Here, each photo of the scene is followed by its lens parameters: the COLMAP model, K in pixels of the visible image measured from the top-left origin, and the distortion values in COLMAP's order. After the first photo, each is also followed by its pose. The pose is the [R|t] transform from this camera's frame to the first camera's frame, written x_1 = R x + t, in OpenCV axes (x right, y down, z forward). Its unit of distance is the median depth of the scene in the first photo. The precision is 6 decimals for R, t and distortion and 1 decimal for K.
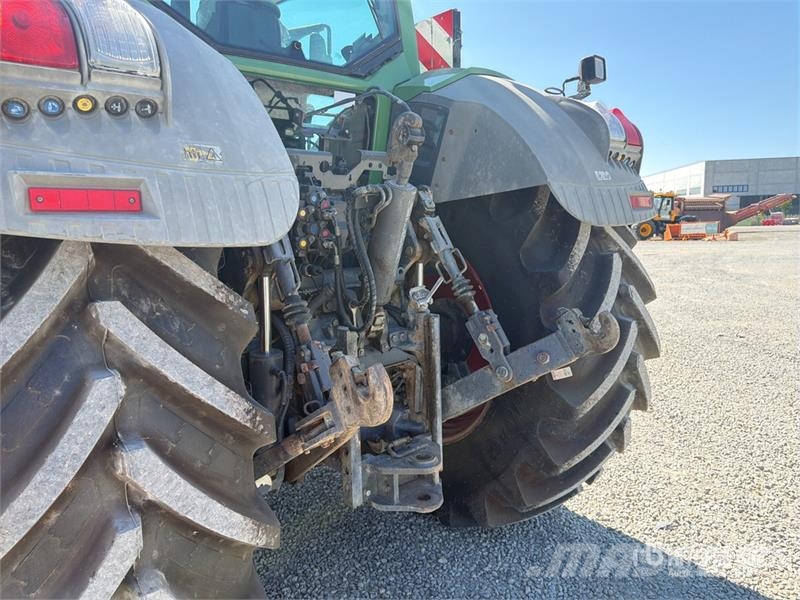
lens RADIAL K [[554.7, 0, 400.0], [0, 554.7, 300.0], [0, 0, 1]] dist [0.003465, -0.005399]
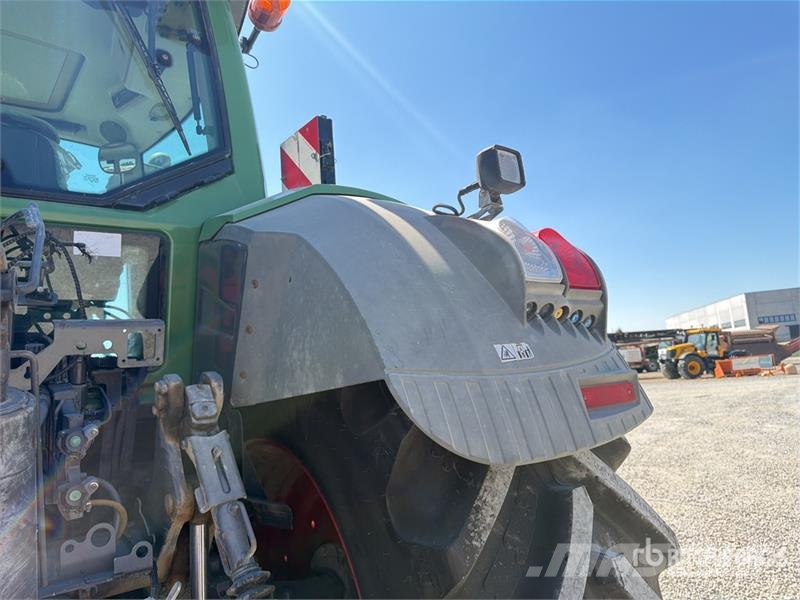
lens RADIAL K [[559.5, 0, 401.7], [0, 559.5, 291.6], [0, 0, 1]] dist [-0.006922, 0.001217]
pose [[0.996732, -0.054456, -0.059662, 0.267102], [0.035911, 0.960320, -0.276580, -0.126577], [0.072356, 0.273534, 0.959137, 0.446688]]
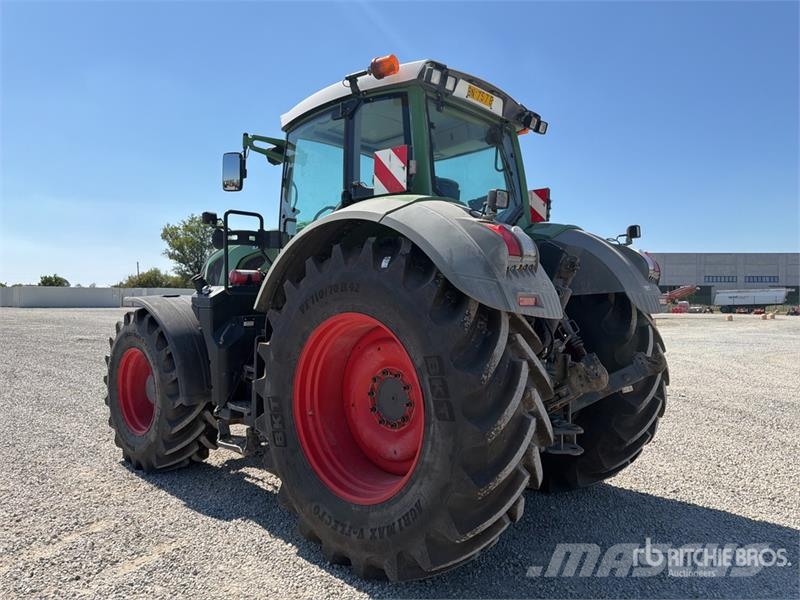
lens RADIAL K [[528.4, 0, 400.0], [0, 528.4, 300.0], [0, 0, 1]] dist [0.082746, -0.127910]
pose [[0.993964, 0.030669, 0.105330, -0.642905], [-0.015587, 0.989868, -0.141131, 0.096907], [-0.108591, 0.138637, 0.984372, -0.702673]]
